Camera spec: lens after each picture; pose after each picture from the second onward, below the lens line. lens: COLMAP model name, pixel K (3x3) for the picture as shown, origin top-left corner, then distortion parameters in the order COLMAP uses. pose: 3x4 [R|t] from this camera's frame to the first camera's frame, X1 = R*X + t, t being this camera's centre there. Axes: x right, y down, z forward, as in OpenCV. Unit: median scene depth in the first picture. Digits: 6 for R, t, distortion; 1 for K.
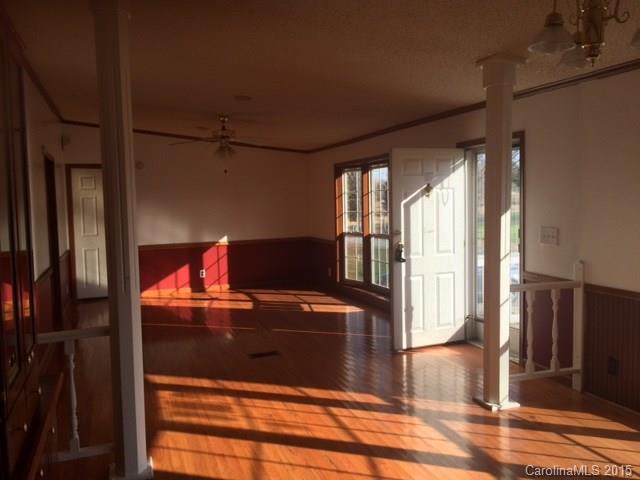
lens RADIAL K [[555.0, 0, 319.3], [0, 555.0, 241.6], [0, 0, 1]] dist [0.087893, -0.038749]
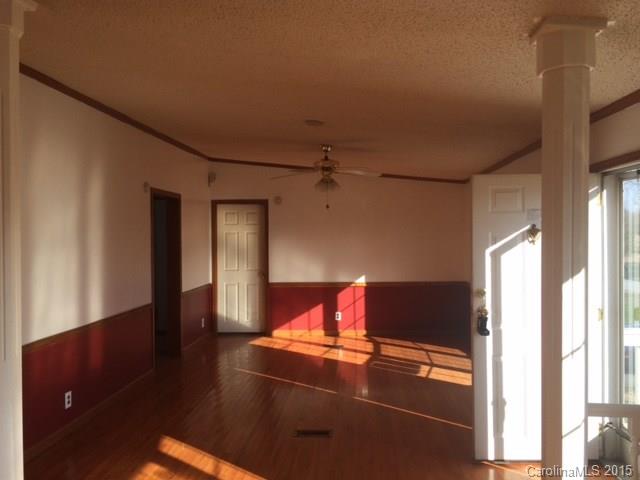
lens RADIAL K [[555.0, 0, 320.5], [0, 555.0, 238.0], [0, 0, 1]] dist [0.087893, -0.038749]
pose [[0.918069, 0.017697, -0.396026, 0.135136], [-0.042353, 0.997664, -0.053600, -0.021800], [0.394153, 0.065981, 0.916673, 0.146305]]
